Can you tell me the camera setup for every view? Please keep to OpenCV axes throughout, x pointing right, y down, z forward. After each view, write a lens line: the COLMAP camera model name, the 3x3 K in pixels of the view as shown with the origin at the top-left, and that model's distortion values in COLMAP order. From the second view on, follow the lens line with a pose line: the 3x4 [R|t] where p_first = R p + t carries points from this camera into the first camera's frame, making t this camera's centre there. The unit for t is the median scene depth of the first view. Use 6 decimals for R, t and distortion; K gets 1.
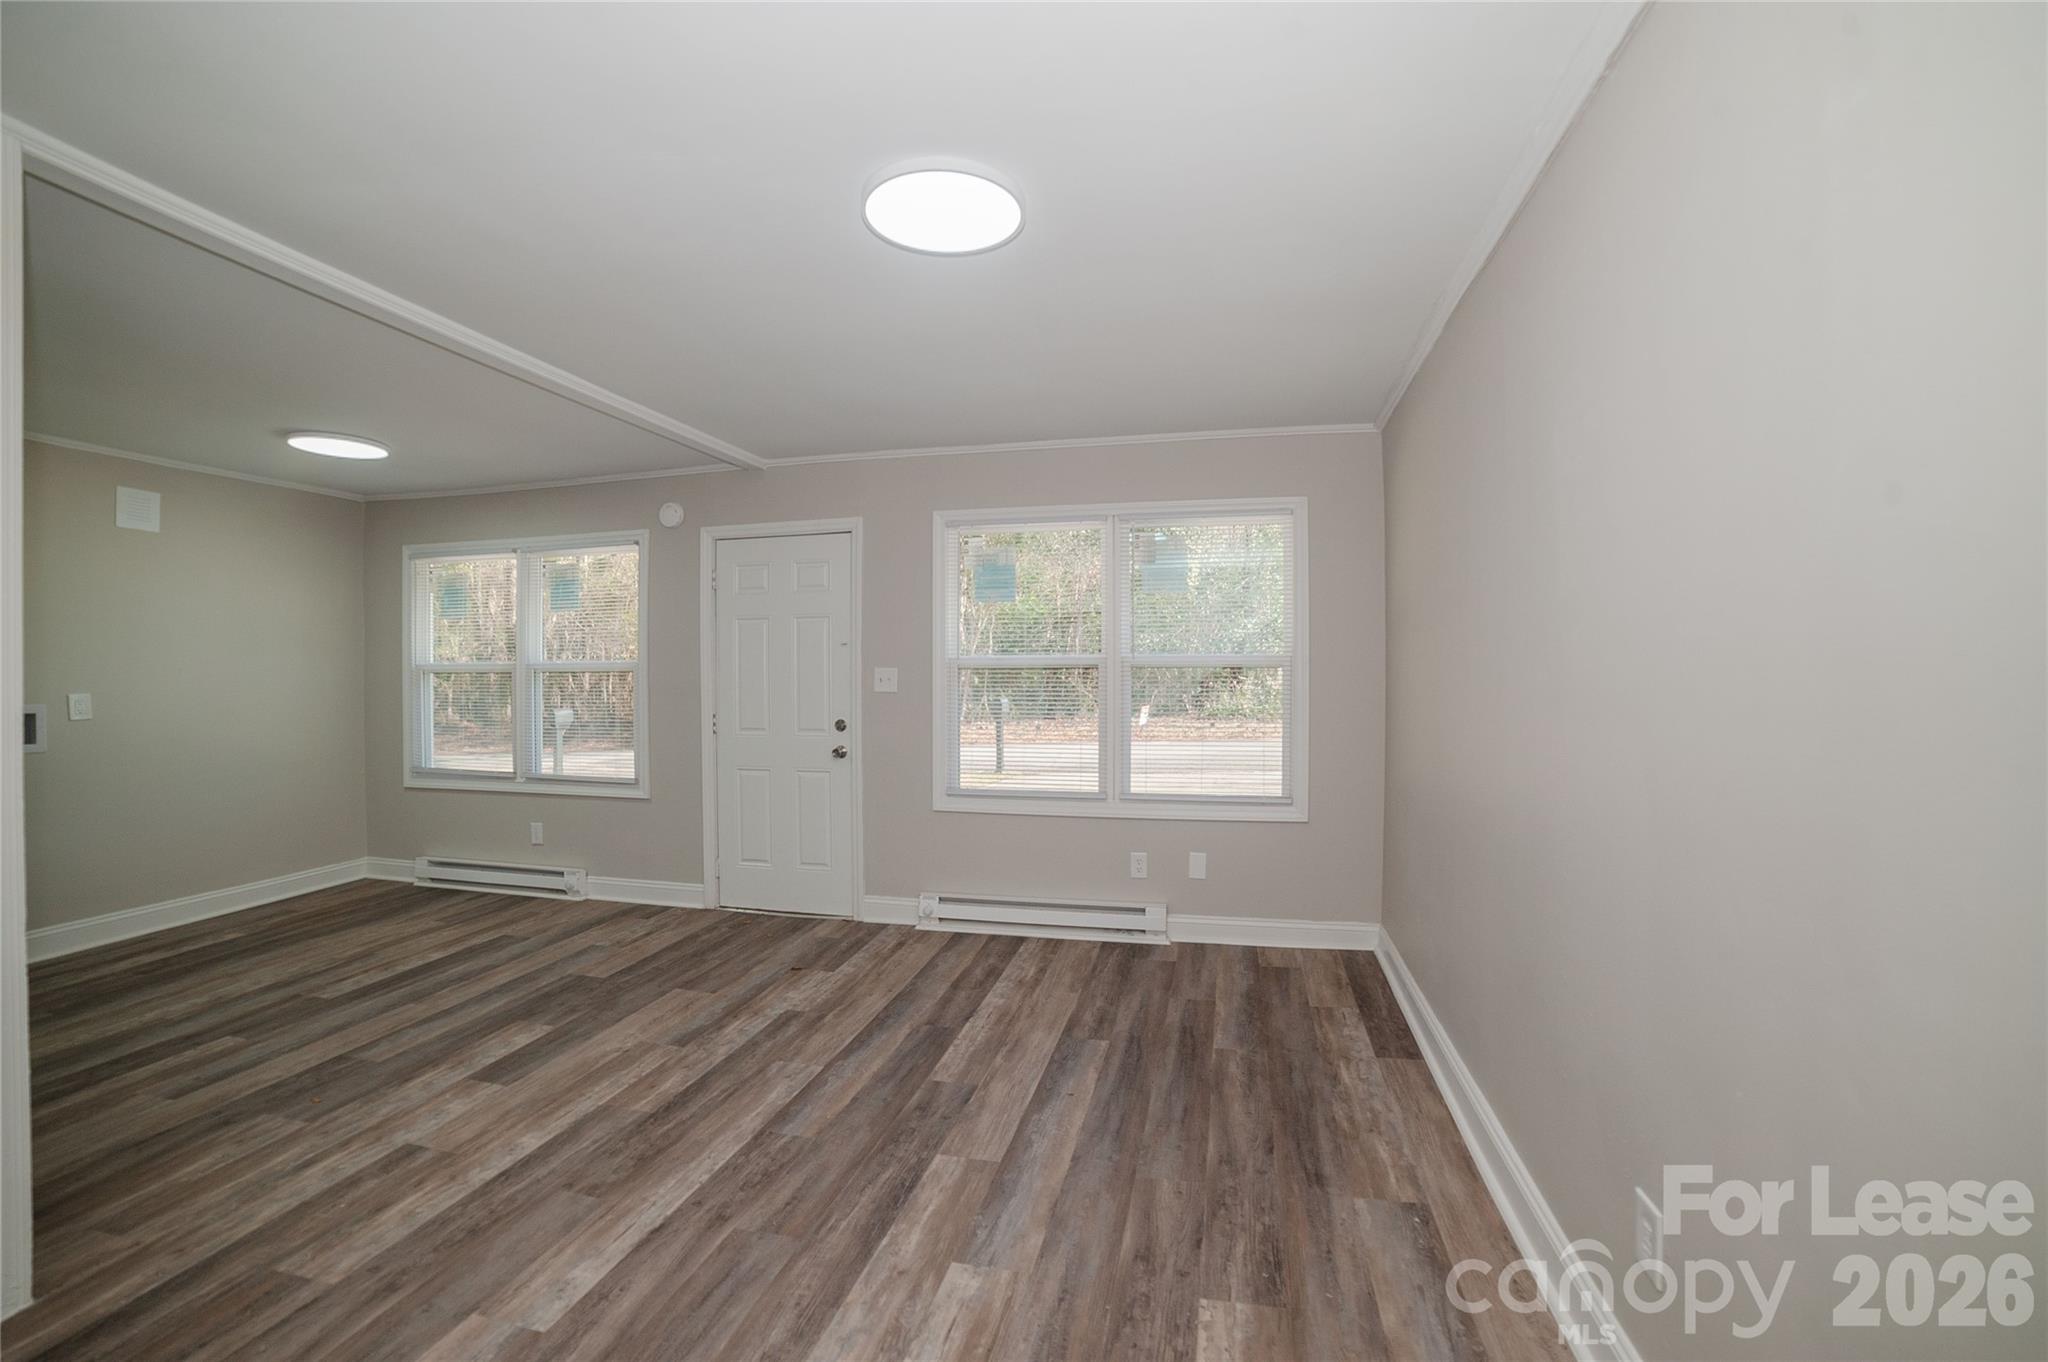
lens RADIAL K [[829.9, 0, 1010.1], [0, 829.9, 680.8], [0, 0, 1]] dist [-0.098392, 0.040032]
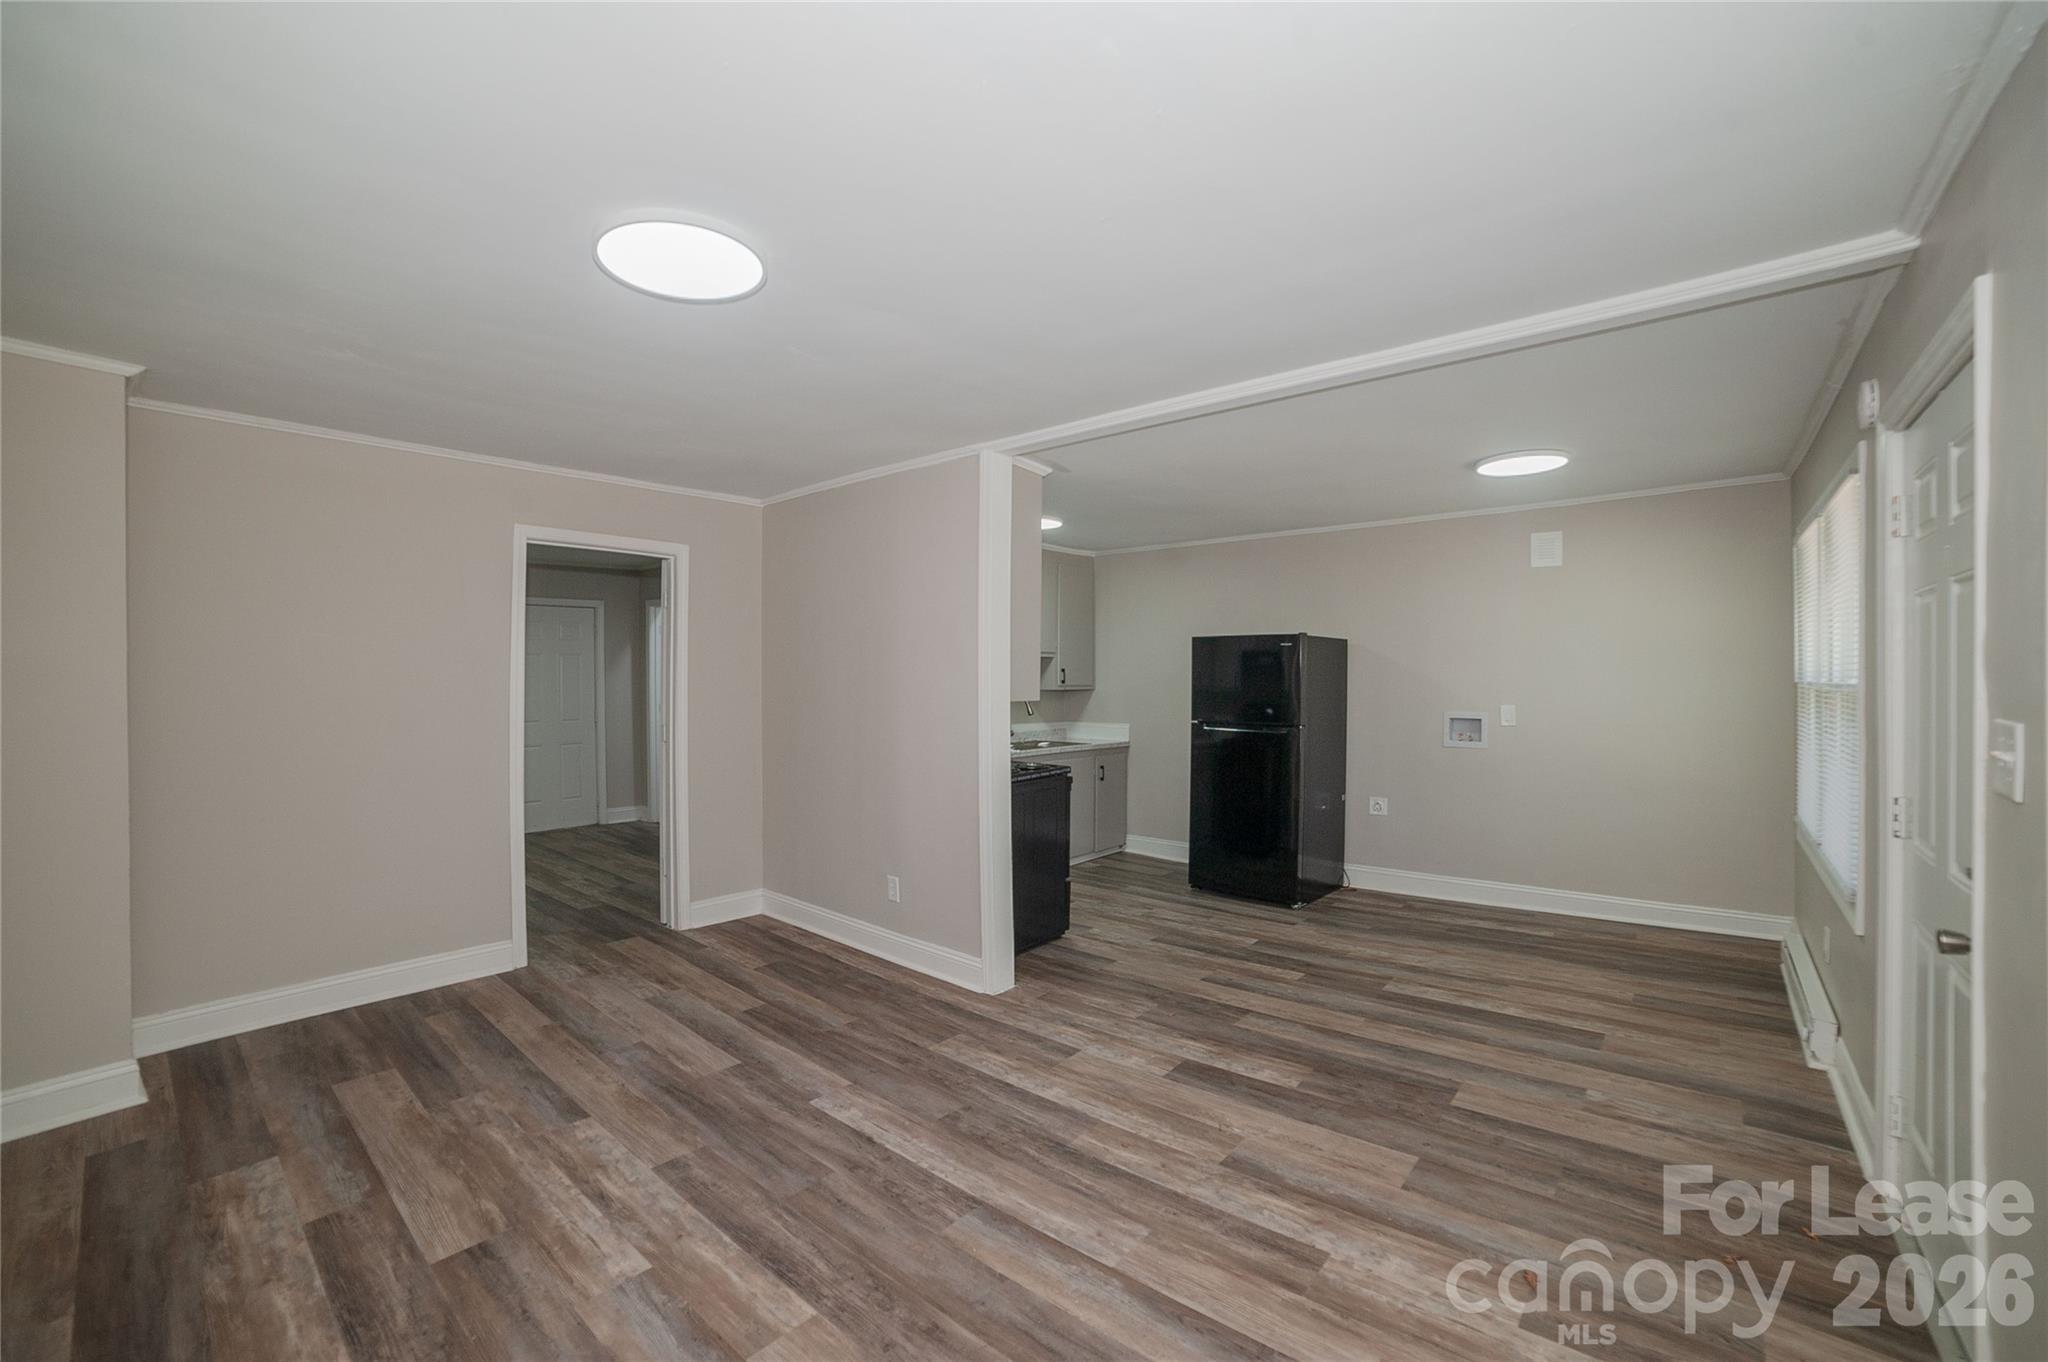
lens RADIAL K [[867.7, 0, 1102.0], [0, 867.7, 677.3], [0, 0, 1]] dist [-0.100180, 0.033199]
pose [[-0.399102, 0.007843, -0.916873, 0.395620], [-0.002320, 0.999952, 0.009563, -0.048017], [0.916904, 0.005943, -0.399064, 1.137613]]
